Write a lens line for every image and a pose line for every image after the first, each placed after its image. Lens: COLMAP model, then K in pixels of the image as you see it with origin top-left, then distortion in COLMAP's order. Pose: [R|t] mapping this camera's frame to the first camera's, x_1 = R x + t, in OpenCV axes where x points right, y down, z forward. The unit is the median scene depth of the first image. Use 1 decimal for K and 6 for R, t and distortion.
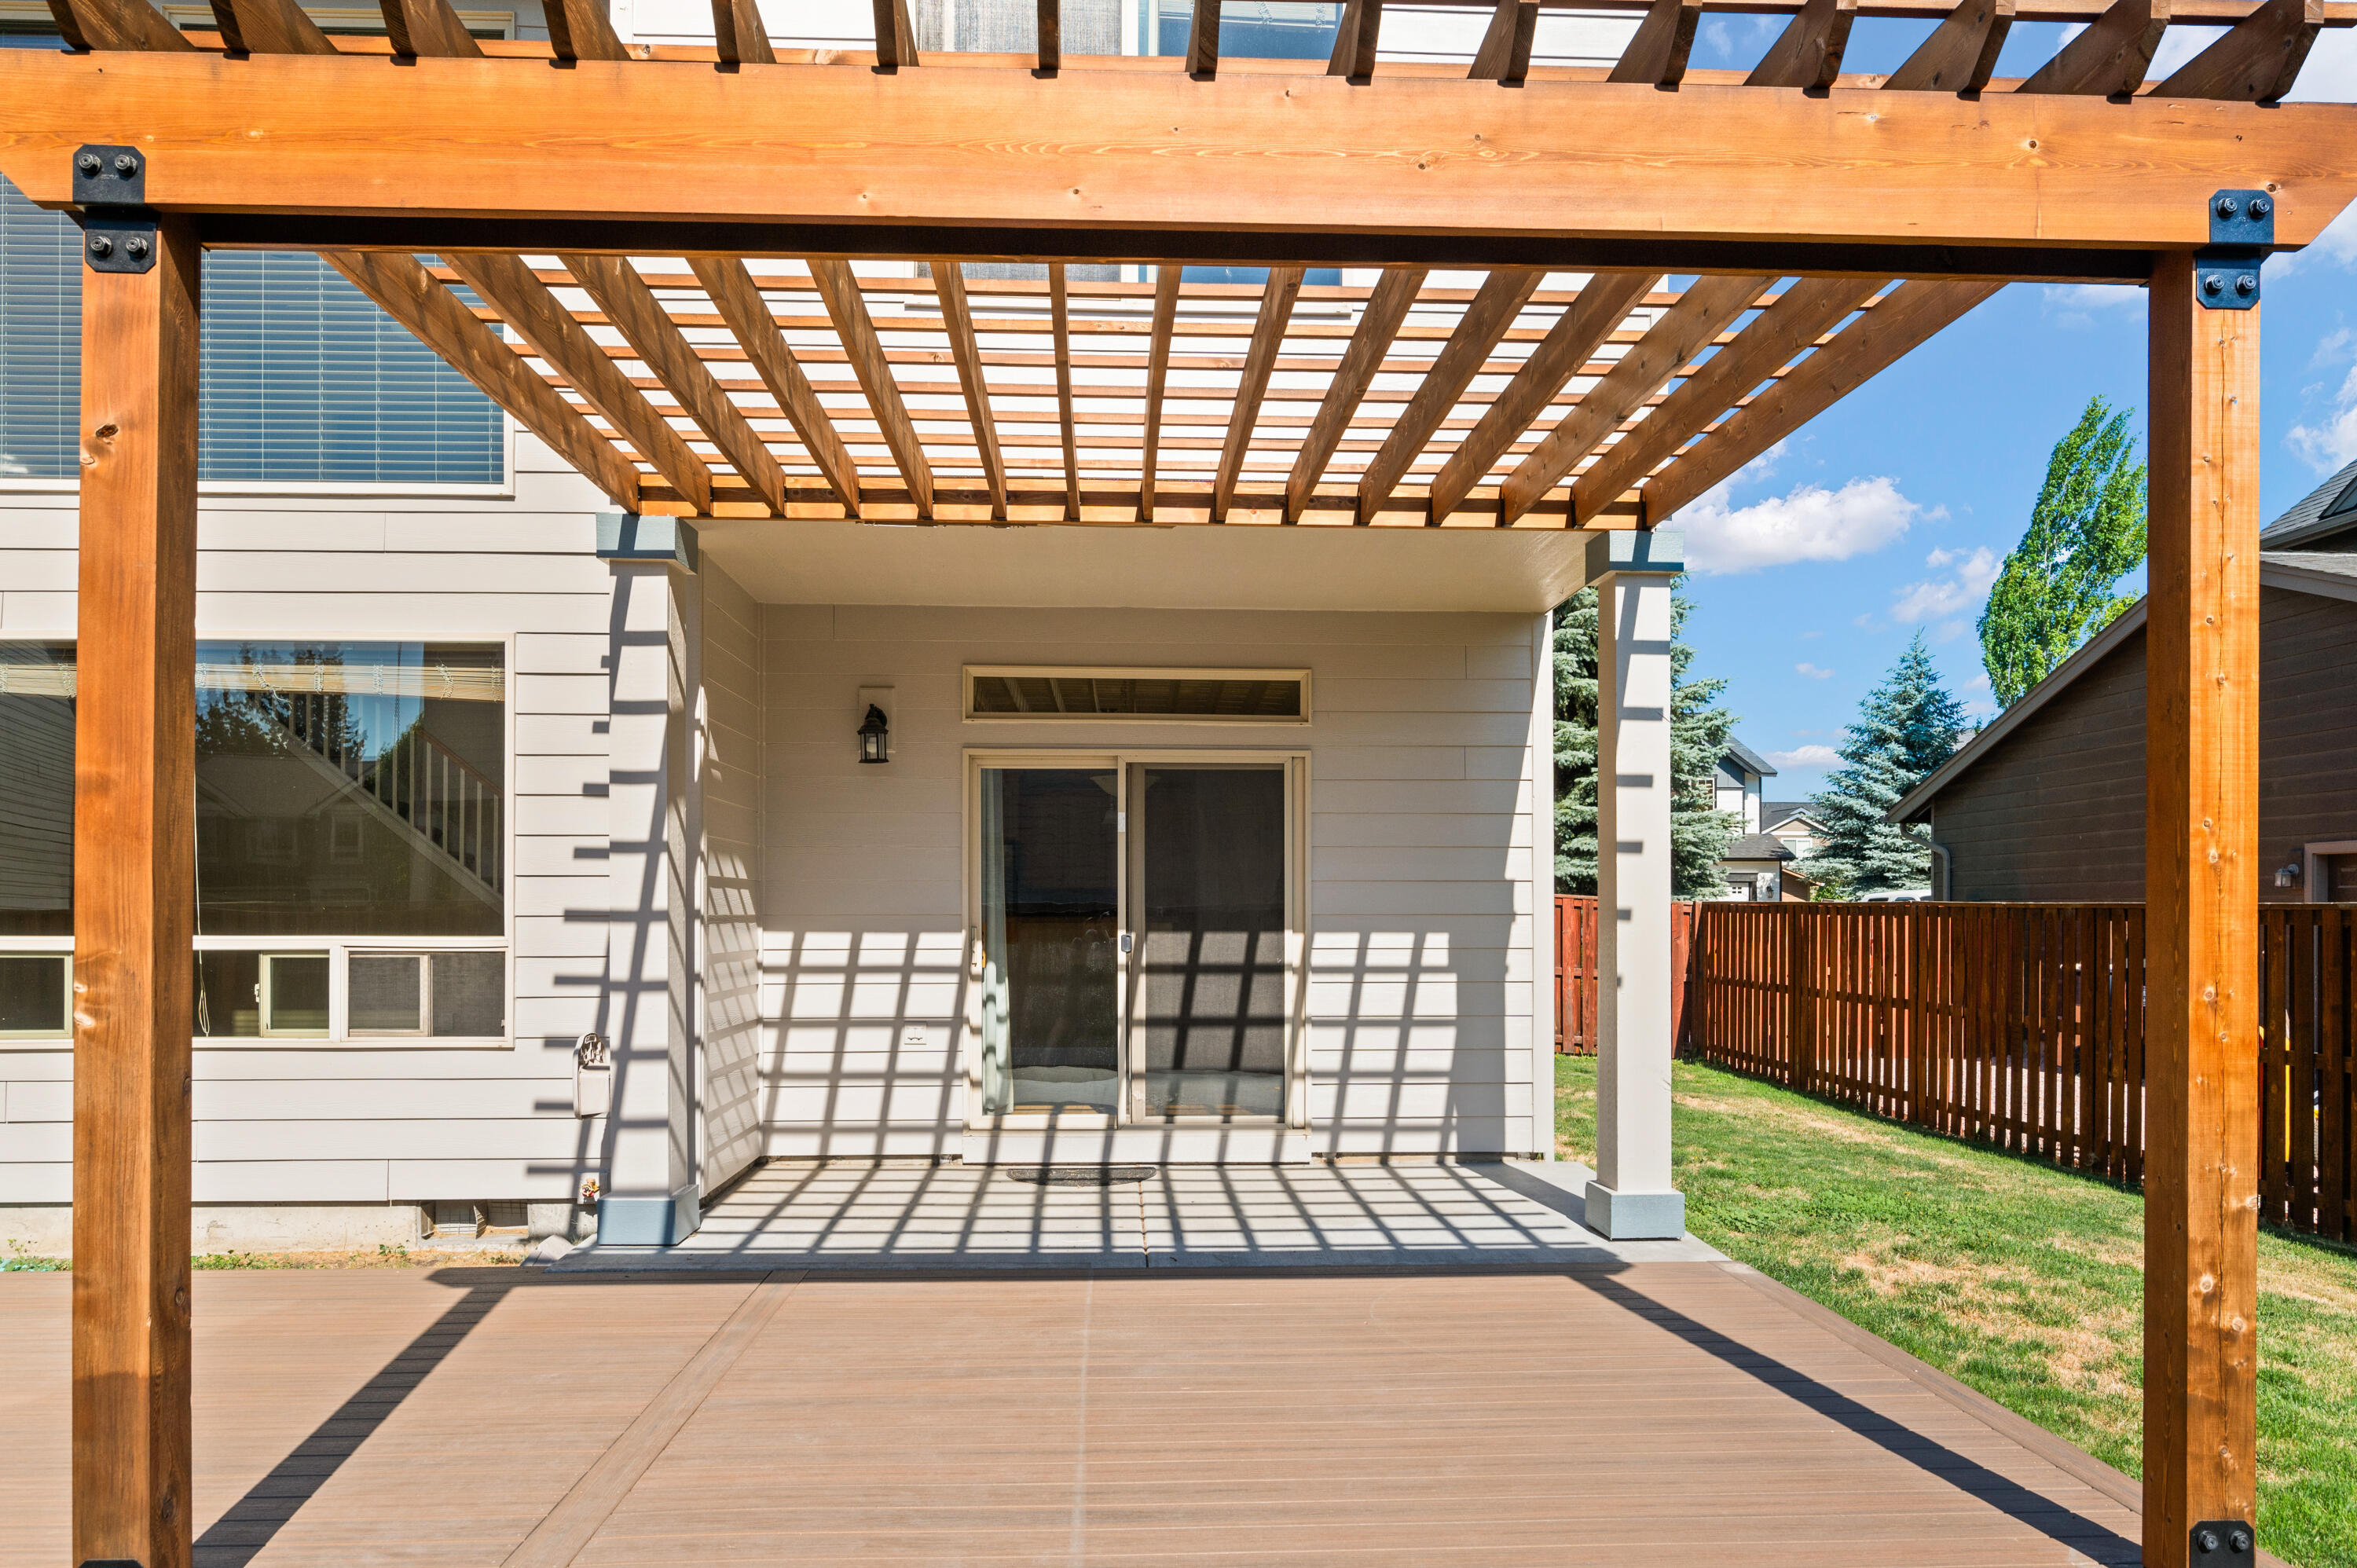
lens RADIAL K [[1599.2, 0, 1157.2], [0, 1599.2, 879.7], [0, 0, 1]] dist [-0.003696, -0.003414]
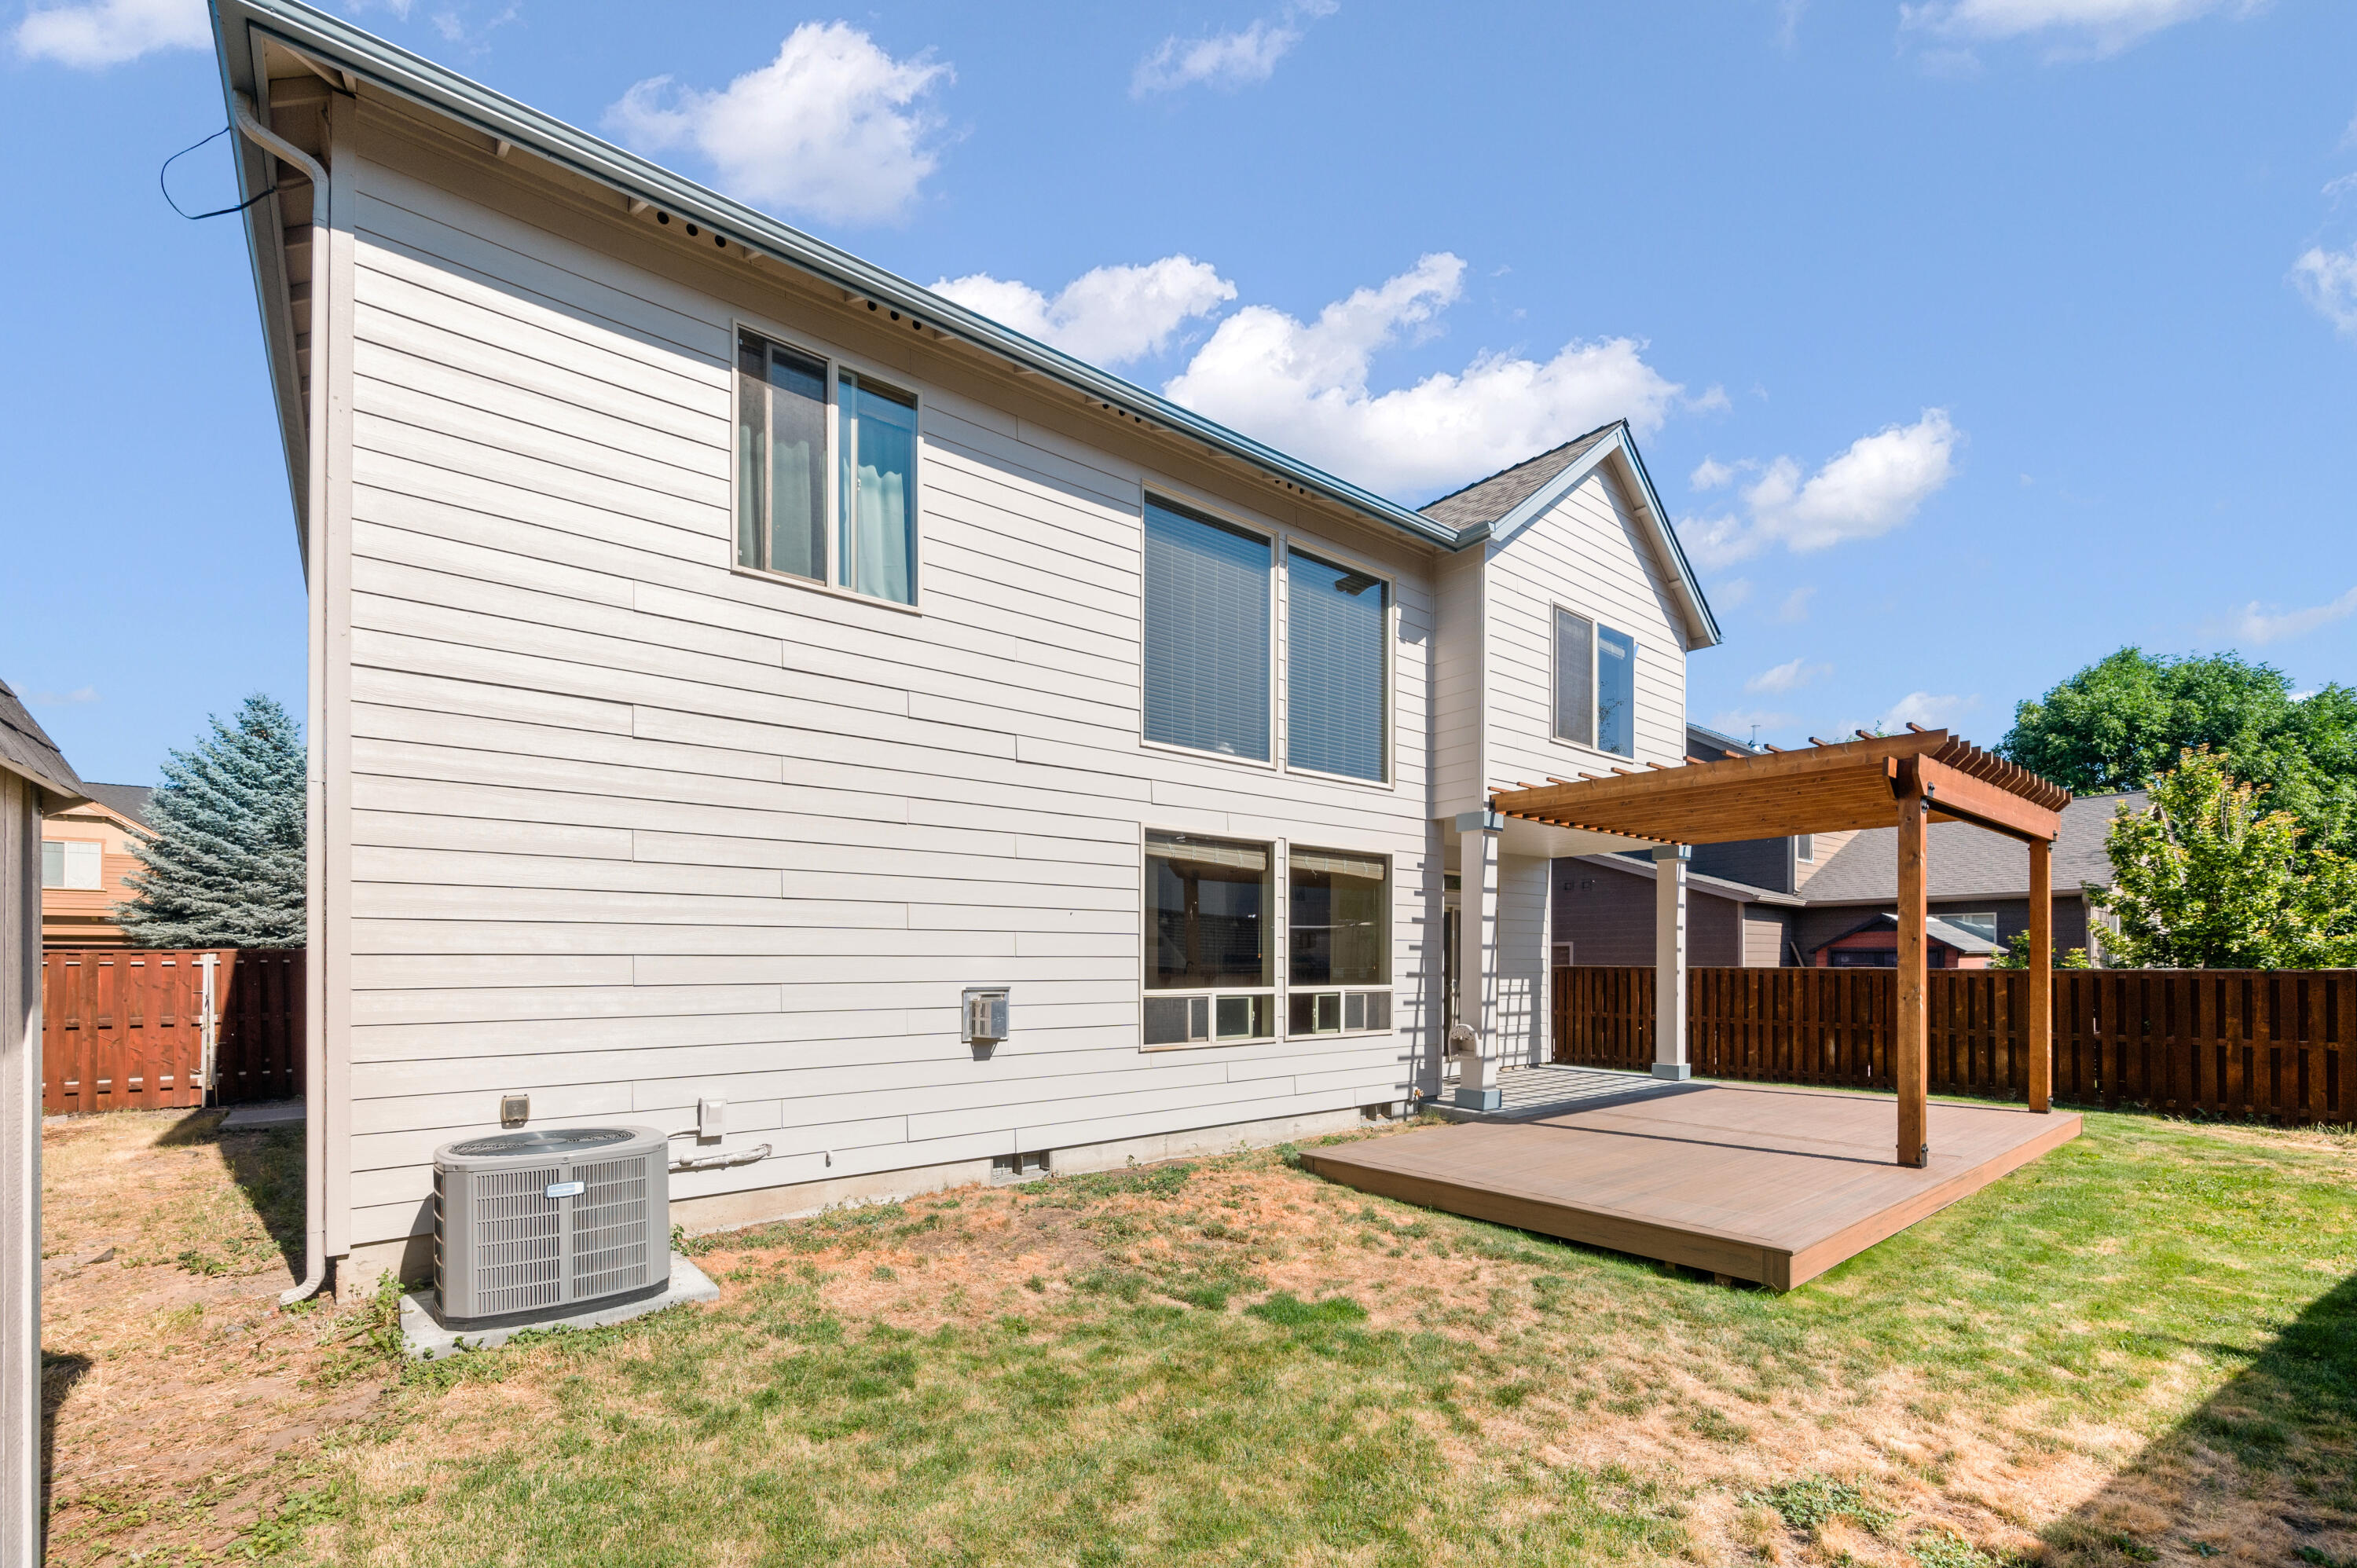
lens RADIAL K [[964.6, 0, 1185.9], [0, 964.6, 953.9], [0, 0, 1]] dist [0.000466, -0.000345]
pose [[0.807183, 0.003206, 0.590292, -1.228441], [-0.006286, 0.999975, 0.003165, -0.008986], [-0.590268, -0.006266, 0.807183, 0.060634]]
